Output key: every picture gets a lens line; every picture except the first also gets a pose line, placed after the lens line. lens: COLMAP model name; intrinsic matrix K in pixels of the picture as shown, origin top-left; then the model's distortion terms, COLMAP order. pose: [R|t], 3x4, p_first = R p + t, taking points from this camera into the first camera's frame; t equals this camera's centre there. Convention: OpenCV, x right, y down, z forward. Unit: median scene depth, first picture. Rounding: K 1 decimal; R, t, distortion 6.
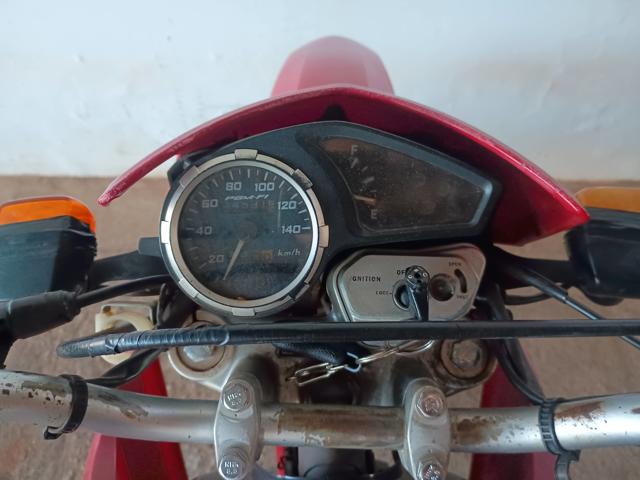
lens RADIAL K [[566.8, 0, 320.0], [0, 566.8, 240.0], [0, 0, 1]] dist [-0.001282, -0.012315]
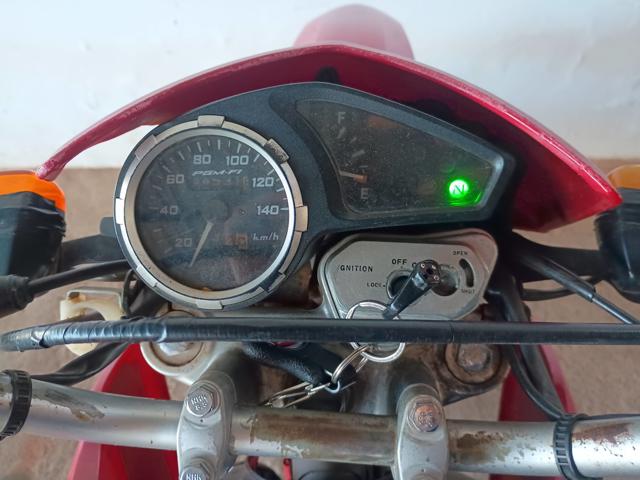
lens RADIAL K [[566.8, 0, 320.0], [0, 566.8, 240.0], [0, 0, 1]] dist [-0.001282, -0.012315]
pose [[0.997918, 0.016049, -0.062472, 0.083621], [-0.013884, 0.999293, 0.034937, -0.004314], [0.062989, -0.033997, 0.997435, 0.140866]]
